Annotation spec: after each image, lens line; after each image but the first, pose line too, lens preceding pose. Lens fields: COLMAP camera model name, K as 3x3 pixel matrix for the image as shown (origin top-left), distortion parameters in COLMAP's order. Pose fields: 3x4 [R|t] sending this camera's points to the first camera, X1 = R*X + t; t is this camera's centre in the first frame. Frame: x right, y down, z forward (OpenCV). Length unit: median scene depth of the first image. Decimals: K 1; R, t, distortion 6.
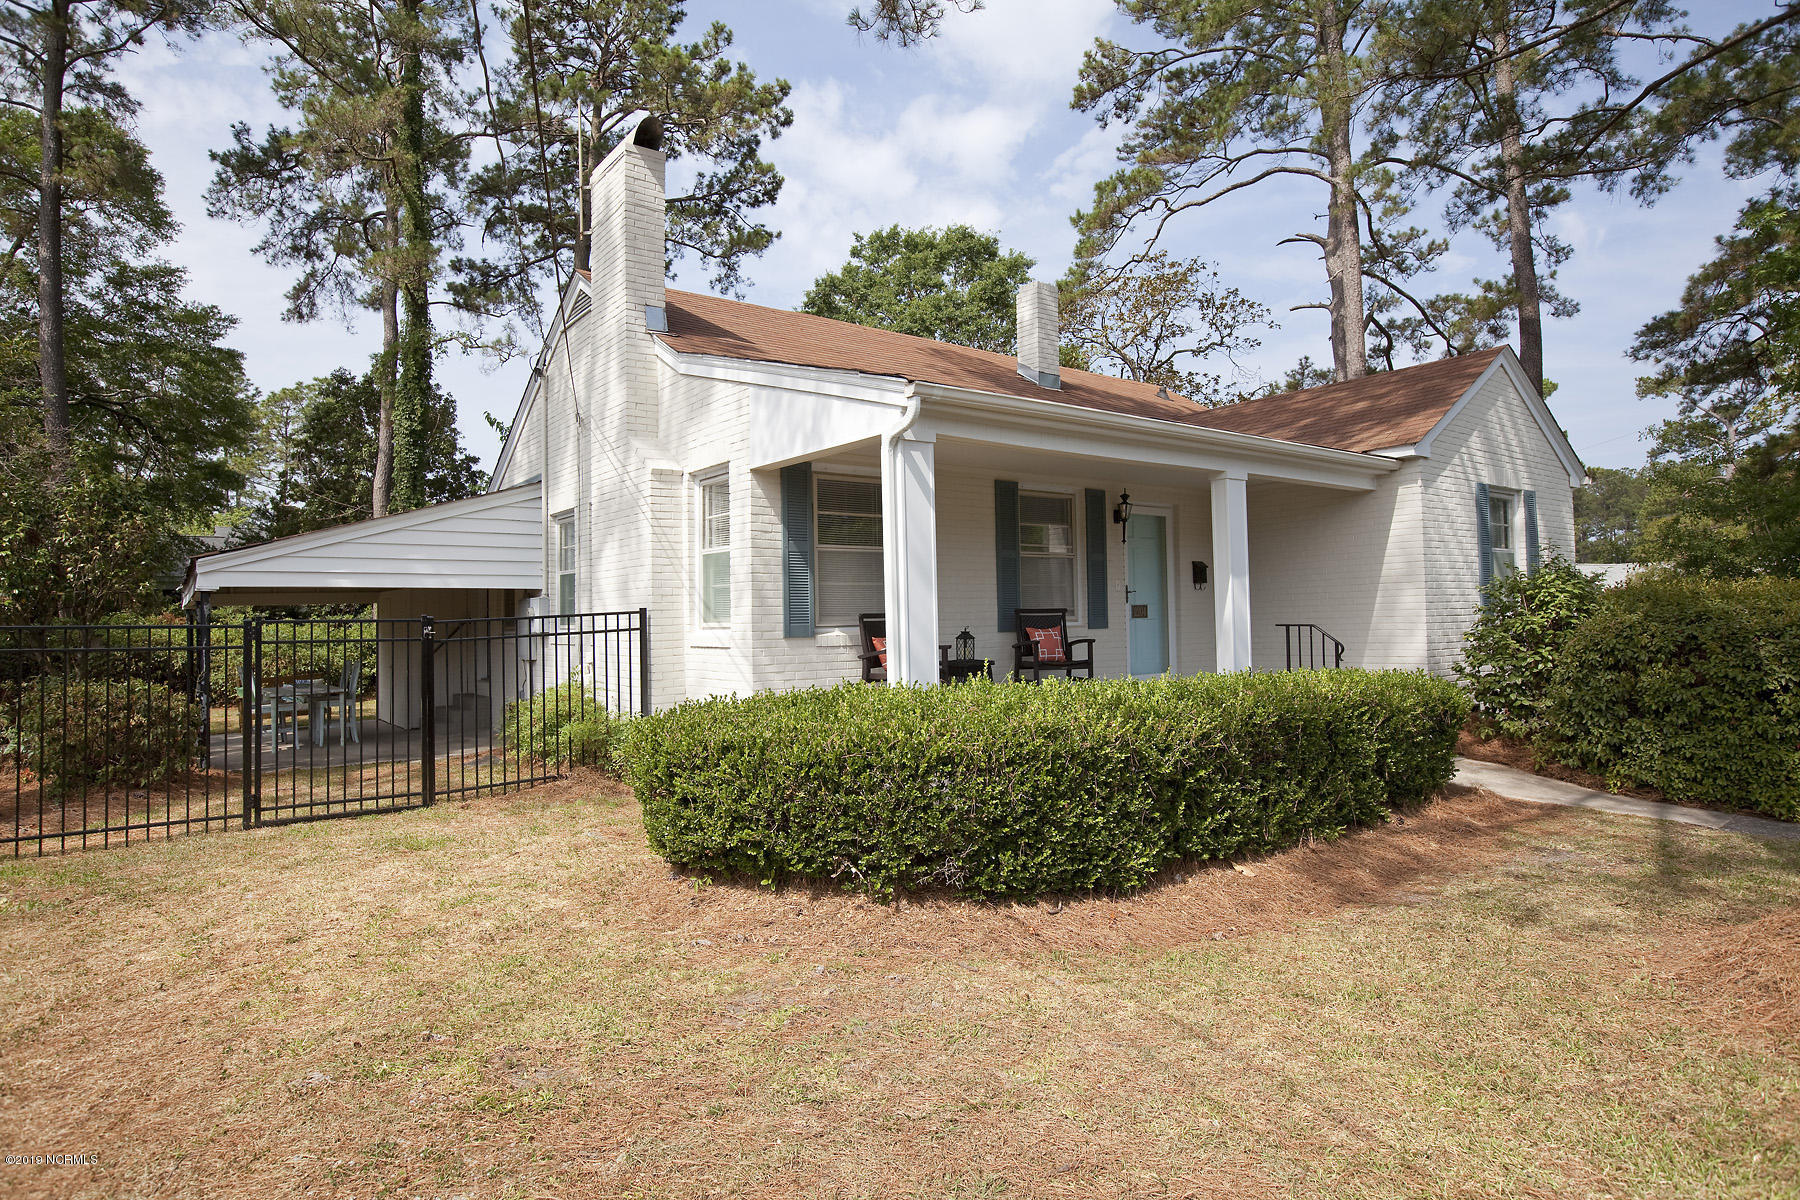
lens RADIAL K [[1052.0, 0, 900.2], [0, 1052.0, 599.8], [0, 0, 1]] dist [-0.040734, -0.000137]
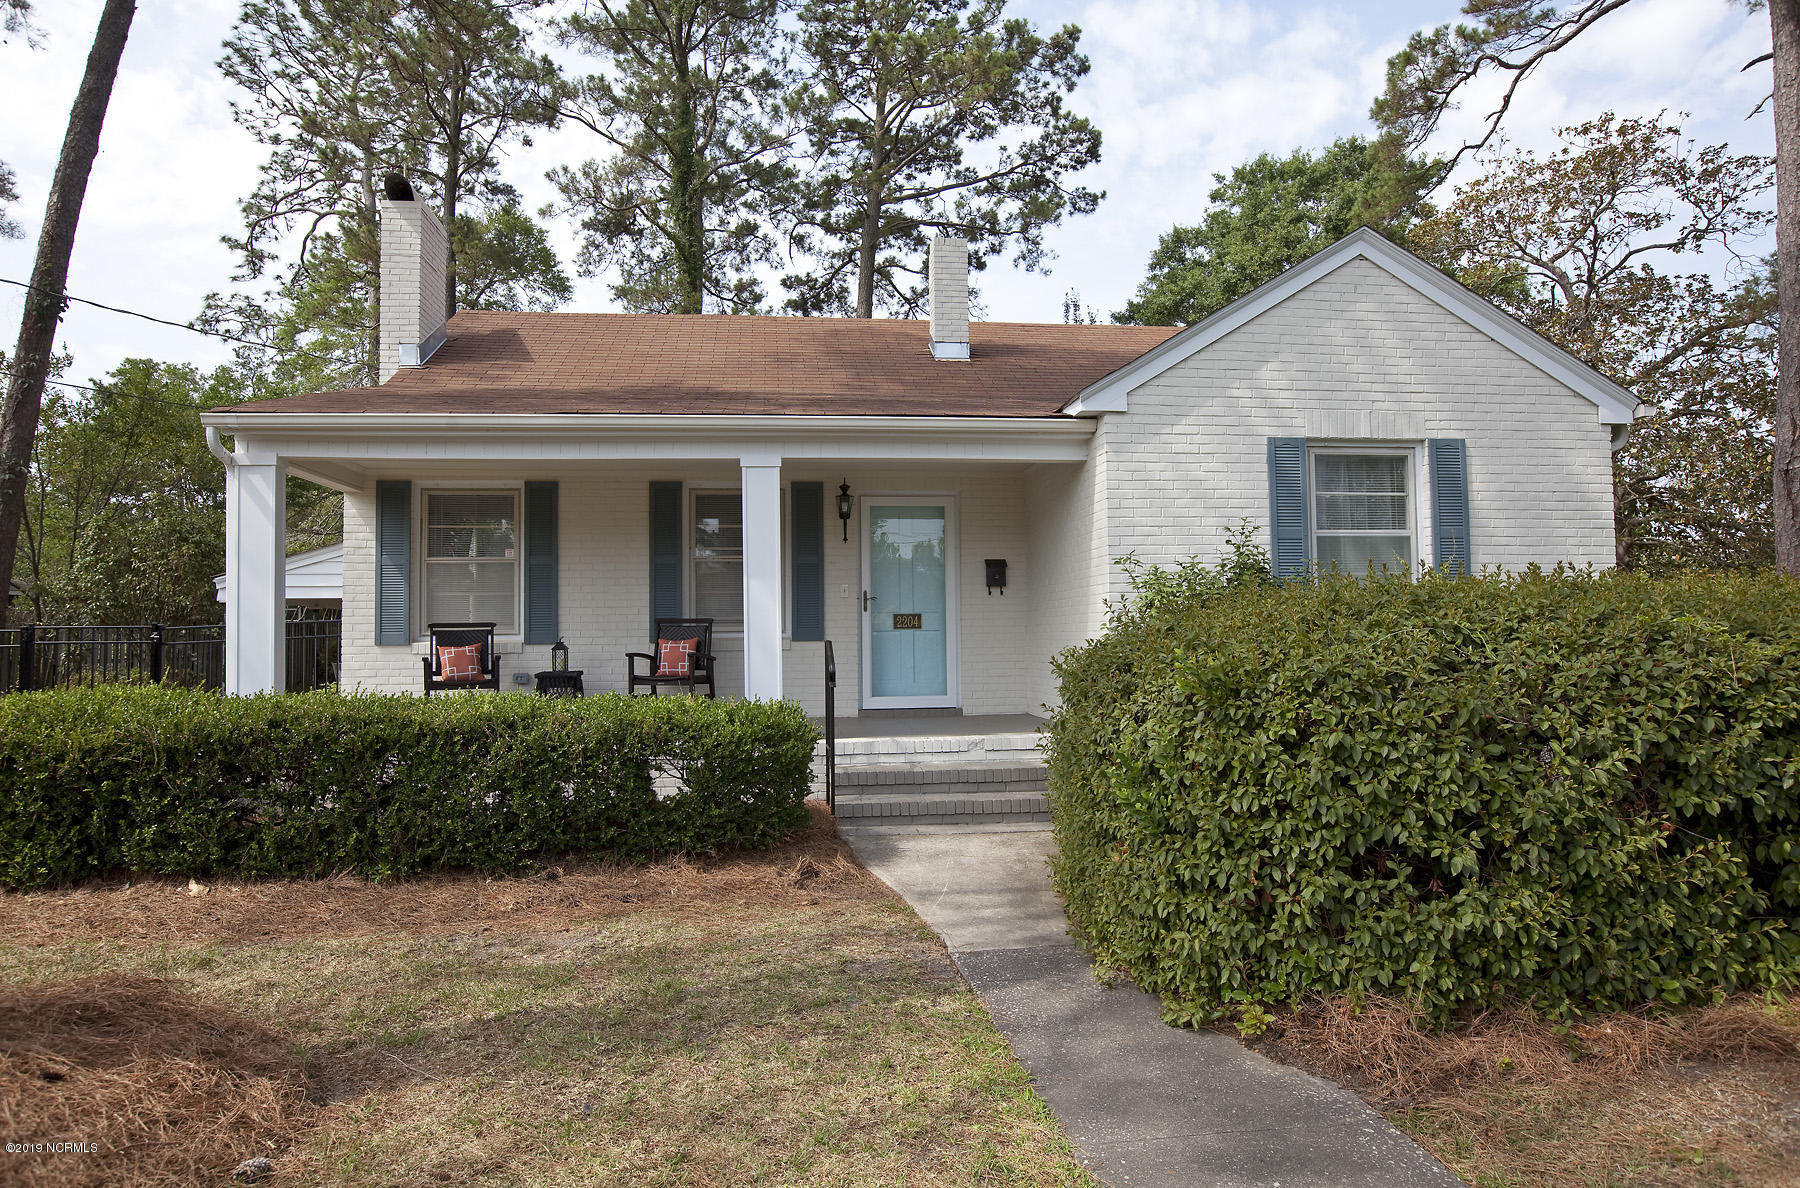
lens RADIAL K [[1121.9, 0, 901.9], [0, 1121.9, 594.9], [0, 0, 1]] dist [-0.000052, 0.001350]
pose [[0.852348, -0.004802, -0.522954, 0.259929], [0.005497, 0.999985, -0.000224, -0.003759], [0.522947, -0.002683, 0.852361, 0.086662]]
